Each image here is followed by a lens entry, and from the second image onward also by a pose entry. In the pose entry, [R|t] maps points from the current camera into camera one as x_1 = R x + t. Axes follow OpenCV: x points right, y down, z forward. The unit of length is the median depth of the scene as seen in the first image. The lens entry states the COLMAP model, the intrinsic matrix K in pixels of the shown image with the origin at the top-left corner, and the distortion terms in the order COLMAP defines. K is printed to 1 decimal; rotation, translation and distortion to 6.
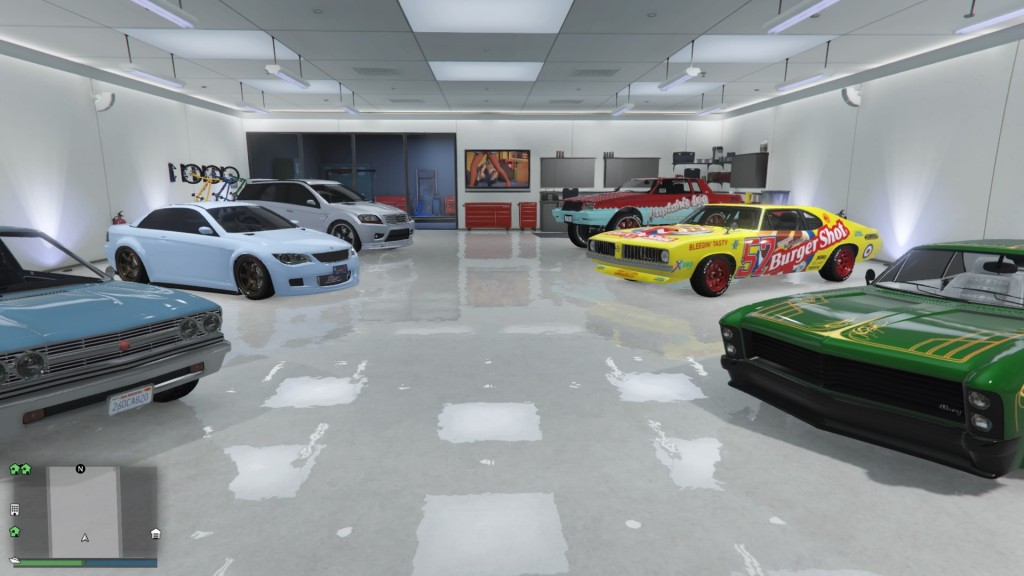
lens RADIAL K [[622.7, 0, 519.5], [0, 622.7, 282.3], [0, 0, 1]] dist [0.001675, 0.006681]
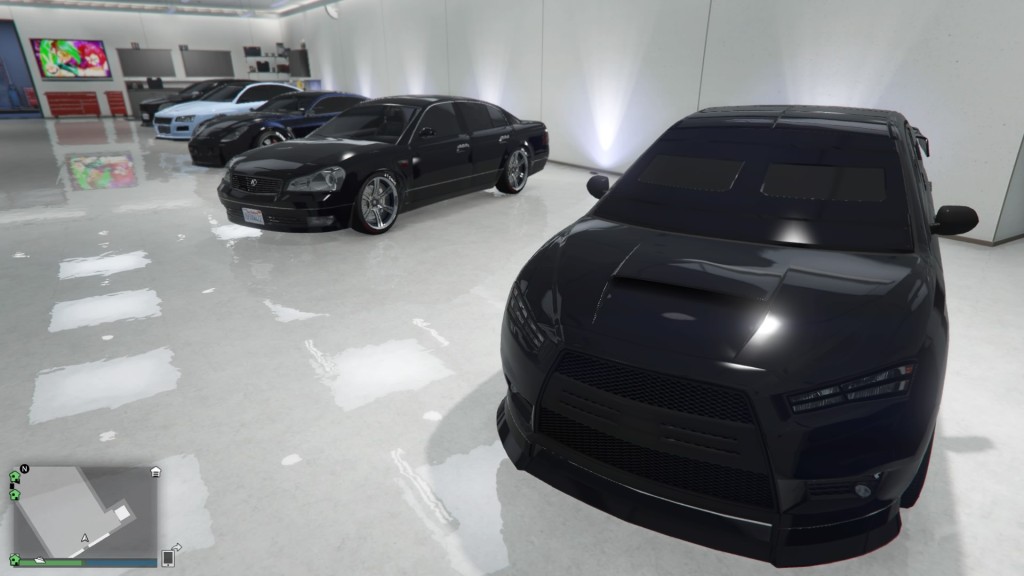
lens RADIAL K [[601.0, 0, 511.8], [0, 601.0, 330.6], [0, 0, 1]] dist [-0.006265, 0.007101]
pose [[0.870894, -0.189965, 0.453273, 0.067709], [0.072327, 0.961776, 0.264112, 0.055896], [-0.486119, -0.197230, 0.851345, -0.374413]]
